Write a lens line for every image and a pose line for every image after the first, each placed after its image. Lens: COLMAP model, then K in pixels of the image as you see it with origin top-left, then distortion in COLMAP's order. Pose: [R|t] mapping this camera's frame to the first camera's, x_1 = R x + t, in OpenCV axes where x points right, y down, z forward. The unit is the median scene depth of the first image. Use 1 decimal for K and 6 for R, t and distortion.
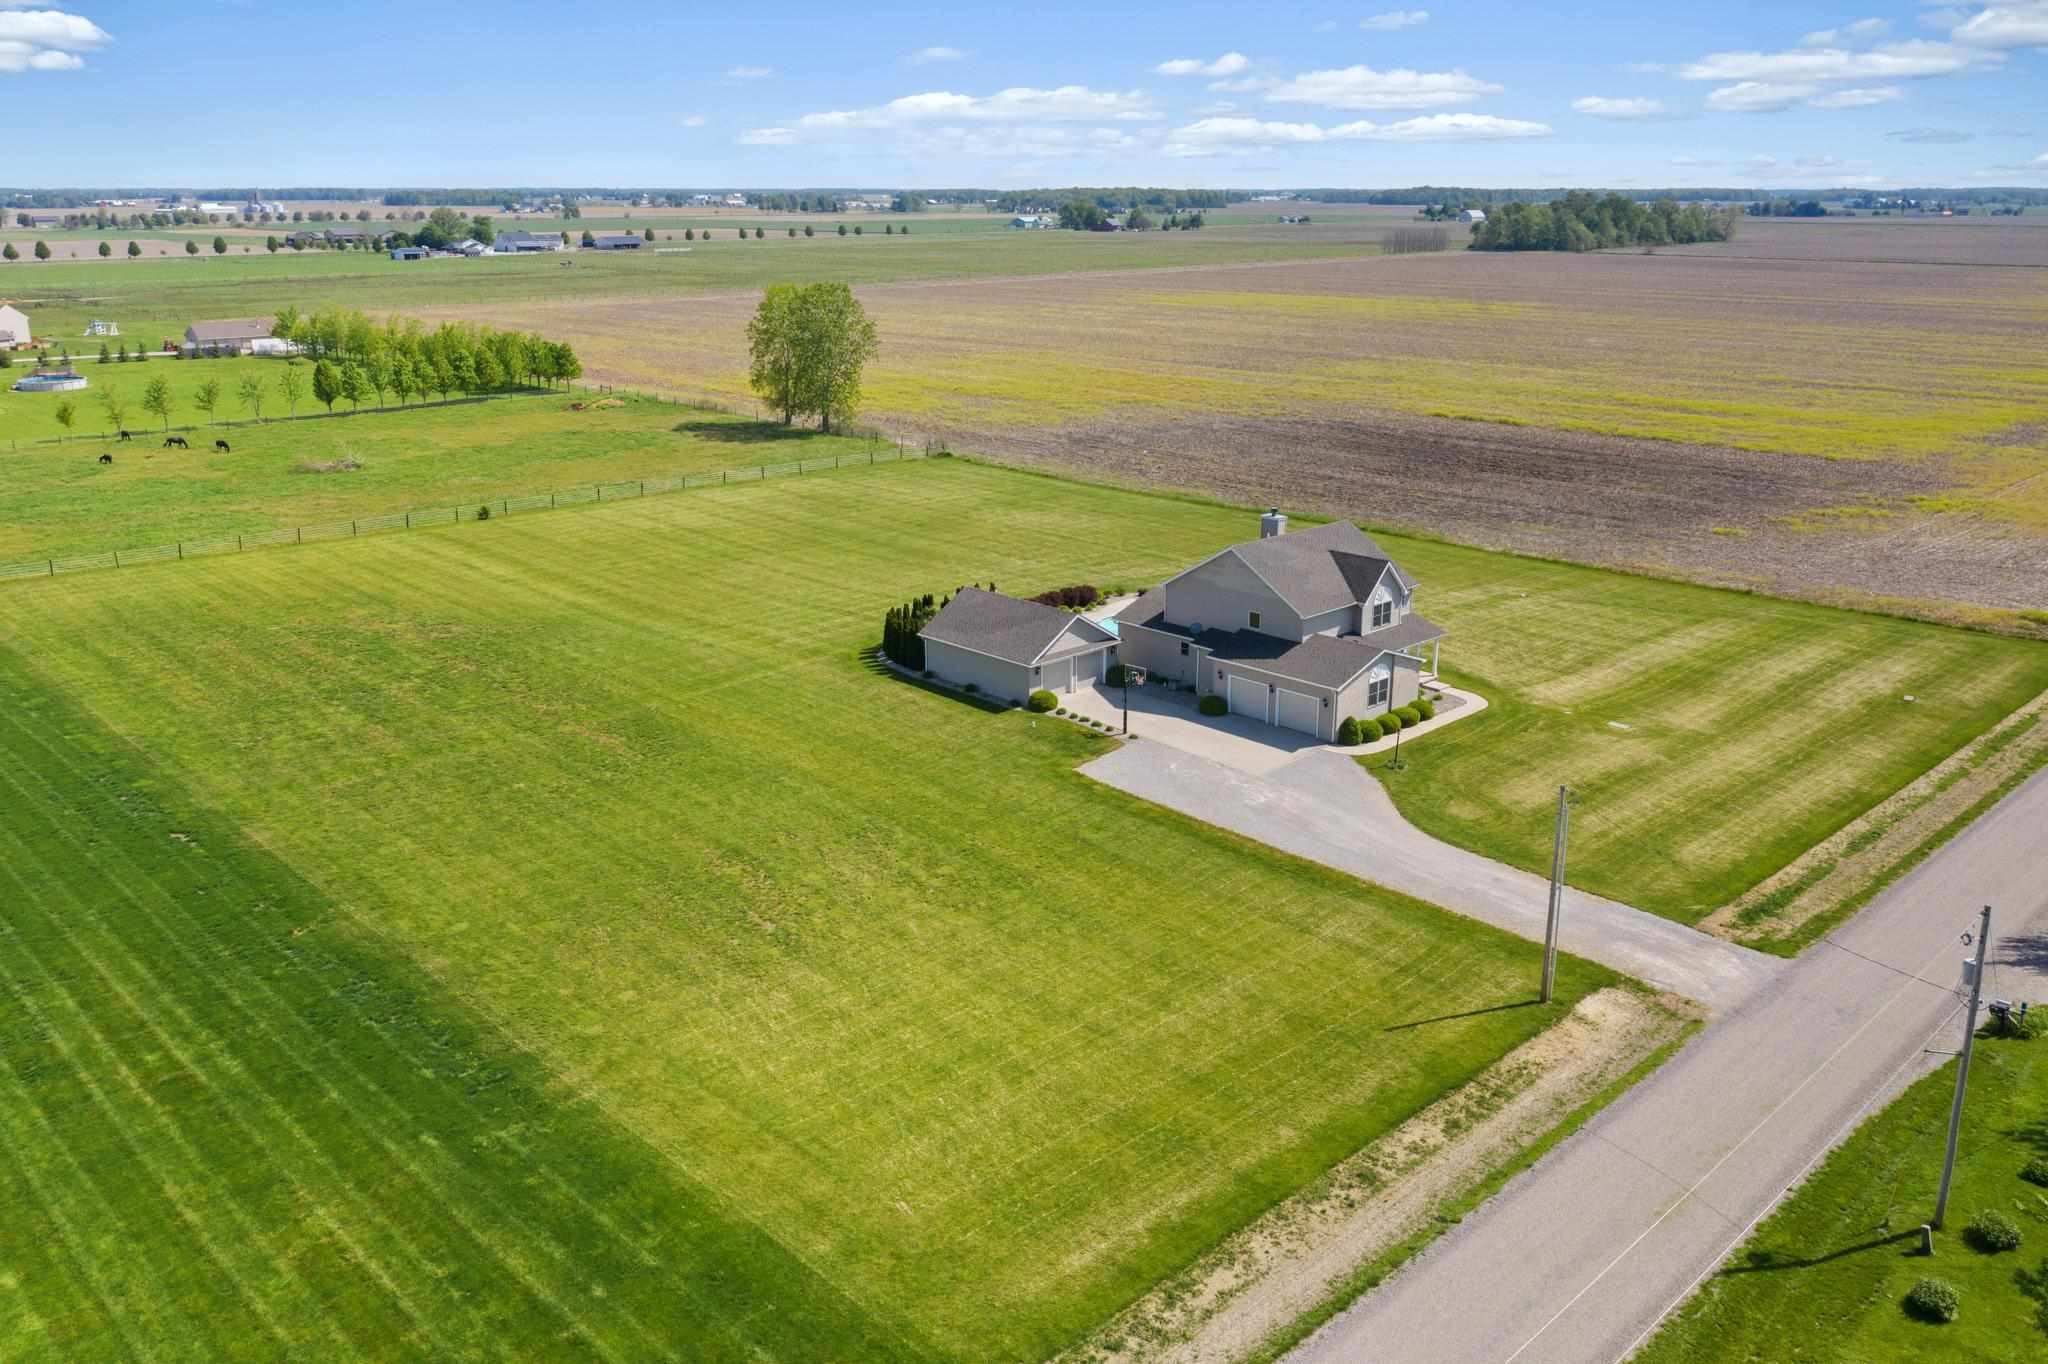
lens RADIAL K [[1598.9, 0, 1024.0], [0, 1598.9, 682.0], [0, 0, 1]] dist [-0.011372, -0.005114]
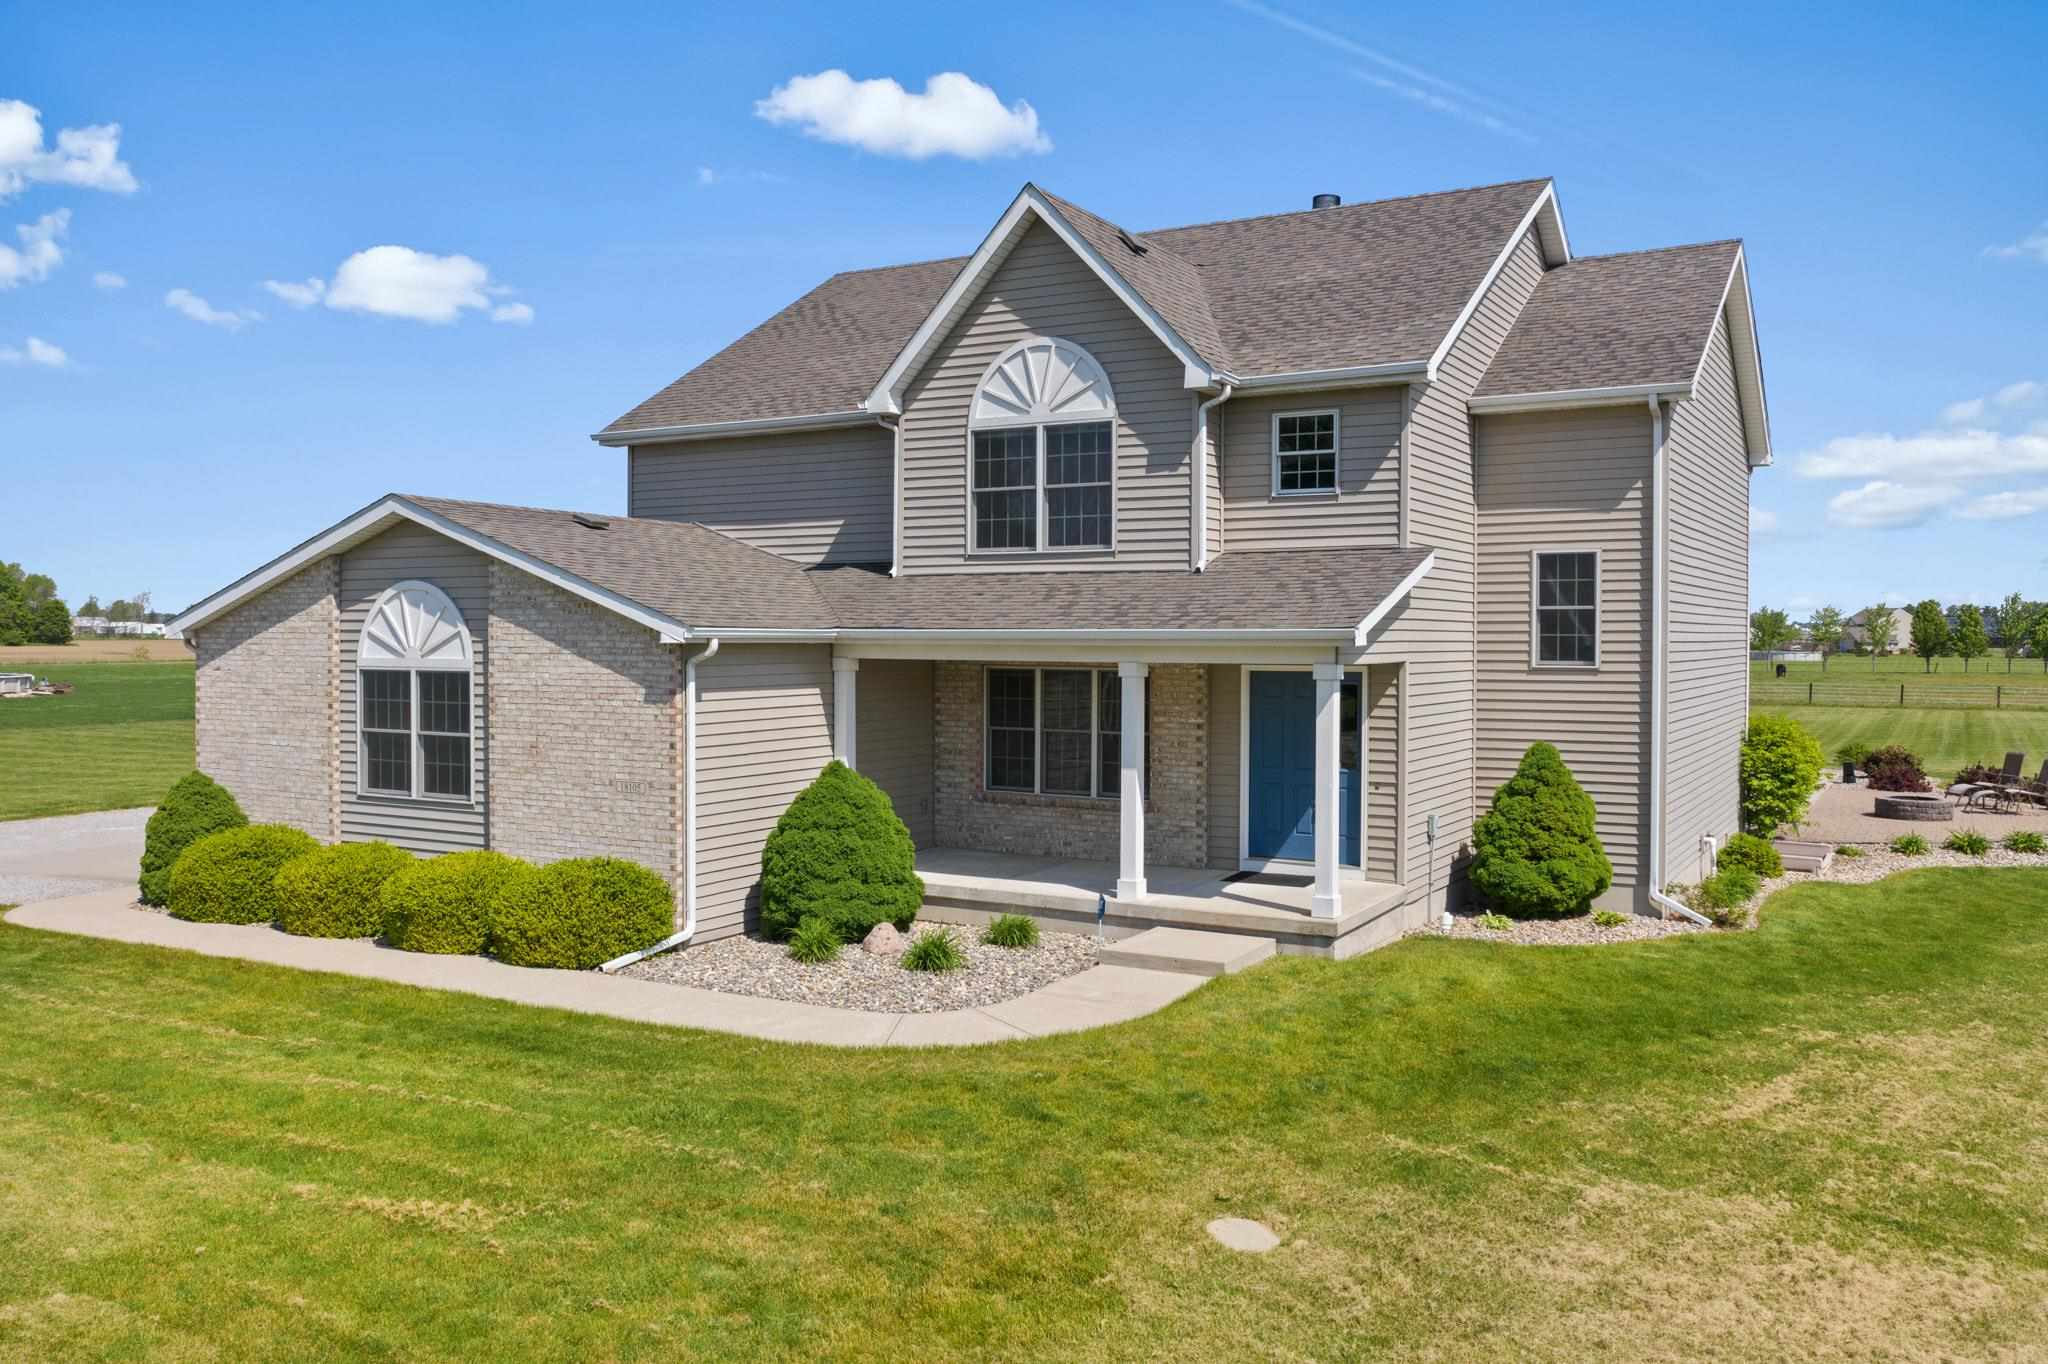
lens RADIAL K [[1617.4, 0, 1030.1], [0, 1617.4, 661.6], [0, 0, 1]] dist [-0.014599, 0.000228]
pose [[0.291018, 0.026263, -0.956357, 0.411211], [-0.286574, 0.956118, -0.060947, -0.010780], [0.912789, 0.291803, 0.285773, 0.959317]]
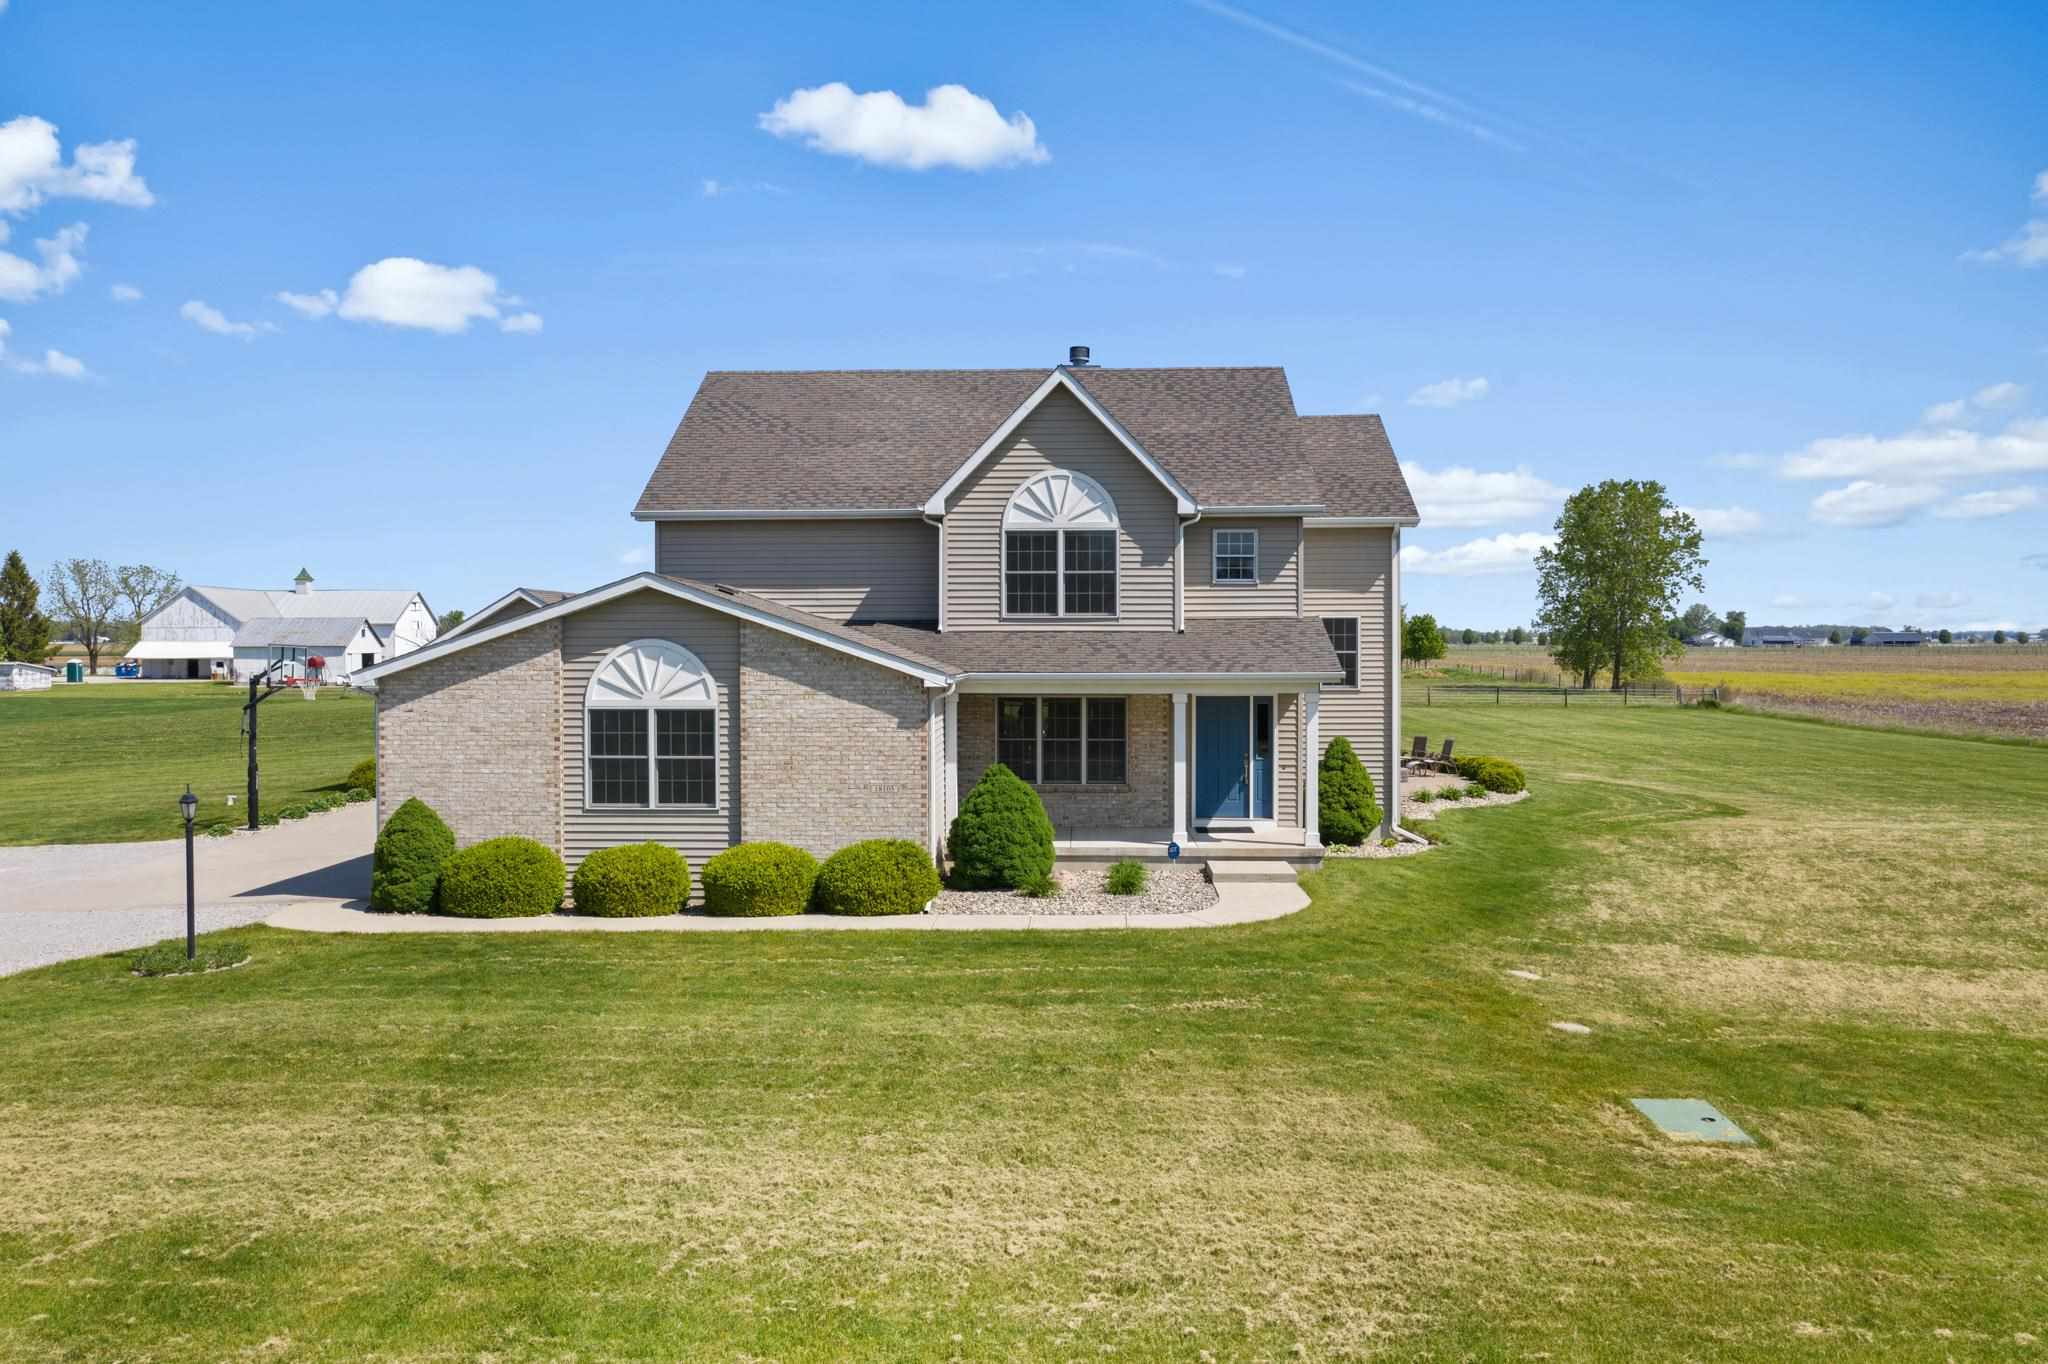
lens RADIAL K [[1598.9, 0, 1024.0], [0, 1598.9, 682.0], [0, 0, 1]] dist [-0.011372, -0.005114]
pose [[0.703819, 0.025914, -0.709907, 0.419214], [-0.213771, 0.960739, -0.176866, 0.025795], [0.677452, 0.276239, 0.681726, 0.821548]]
